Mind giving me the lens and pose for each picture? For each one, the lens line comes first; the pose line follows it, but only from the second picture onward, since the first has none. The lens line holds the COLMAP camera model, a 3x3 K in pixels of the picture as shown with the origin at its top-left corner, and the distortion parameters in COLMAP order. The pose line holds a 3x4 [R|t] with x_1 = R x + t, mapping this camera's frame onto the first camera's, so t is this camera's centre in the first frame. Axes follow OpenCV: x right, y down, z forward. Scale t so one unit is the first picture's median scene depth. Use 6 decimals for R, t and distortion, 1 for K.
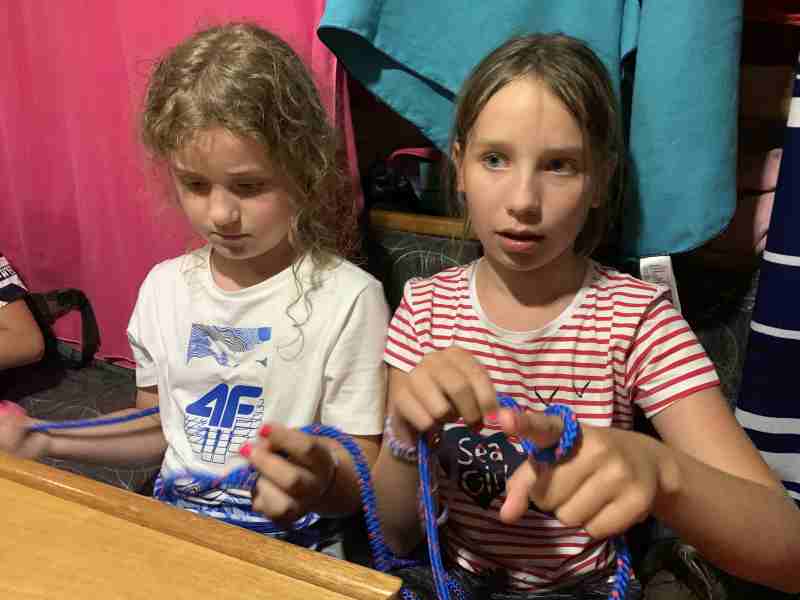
lens RADIAL K [[610.4, 0, 393.5], [0, 610.4, 299.6], [0, 0, 1]] dist [0.010989, -0.005490]
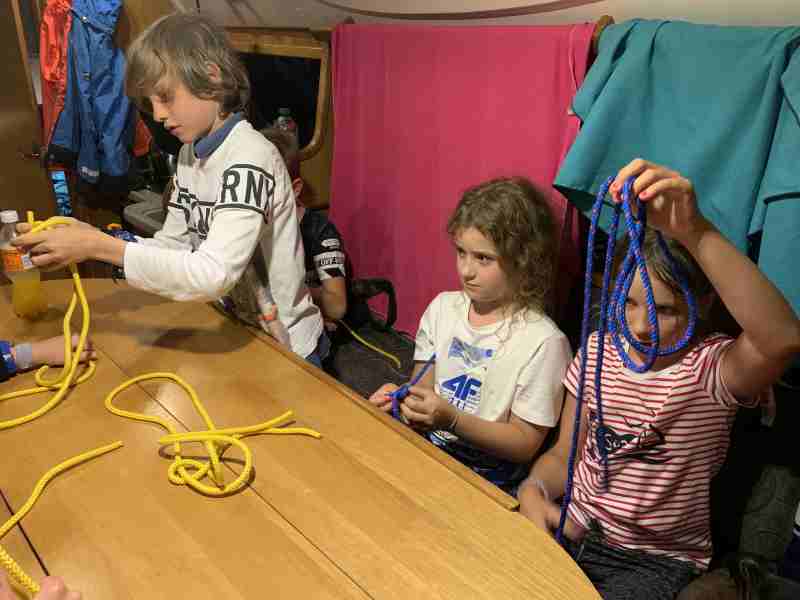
lens RADIAL K [[610.4, 0, 400.6], [0, 610.4, 301.2], [0, 0, 1]] dist [0.010989, -0.005490]
pose [[0.892673, 0.180276, -0.413081, 0.242148], [-0.173486, 0.983341, 0.054242, -0.132194], [0.415978, 0.023243, 0.909078, -0.668931]]
